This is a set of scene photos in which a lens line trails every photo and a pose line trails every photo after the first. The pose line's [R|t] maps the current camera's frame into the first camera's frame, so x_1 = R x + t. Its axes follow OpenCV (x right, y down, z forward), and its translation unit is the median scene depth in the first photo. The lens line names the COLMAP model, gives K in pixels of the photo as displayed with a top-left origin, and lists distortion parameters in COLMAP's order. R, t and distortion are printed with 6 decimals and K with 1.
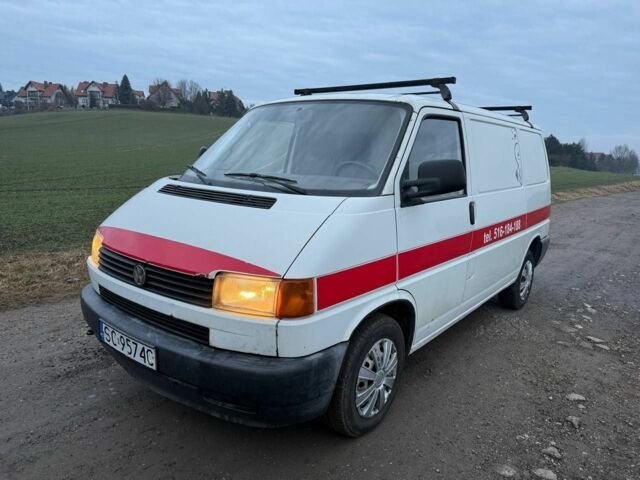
lens RADIAL K [[466.5, 0, 315.1], [0, 466.5, 241.9], [0, 0, 1]] dist [0.022037, -0.017516]
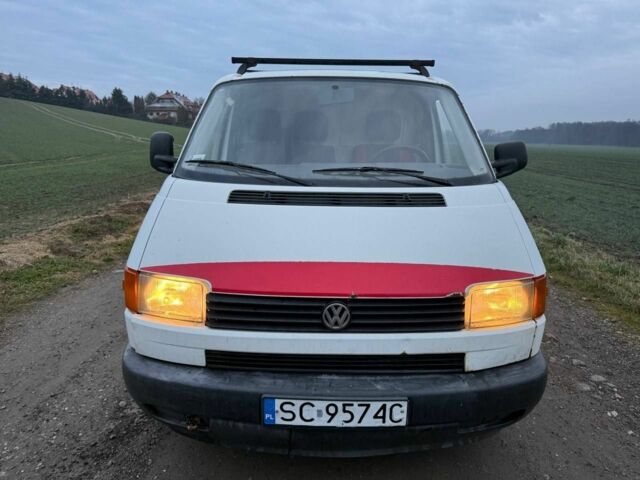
lens RADIAL K [[466.5, 0, 318.6], [0, 466.5, 237.8], [0, 0, 1]] dist [0.022037, -0.017516]
pose [[0.781950, -0.167590, 0.600390, -0.867627], [0.132397, 0.985856, 0.102753, -0.140312], [-0.609118, -0.000858, 0.793079, 0.450643]]
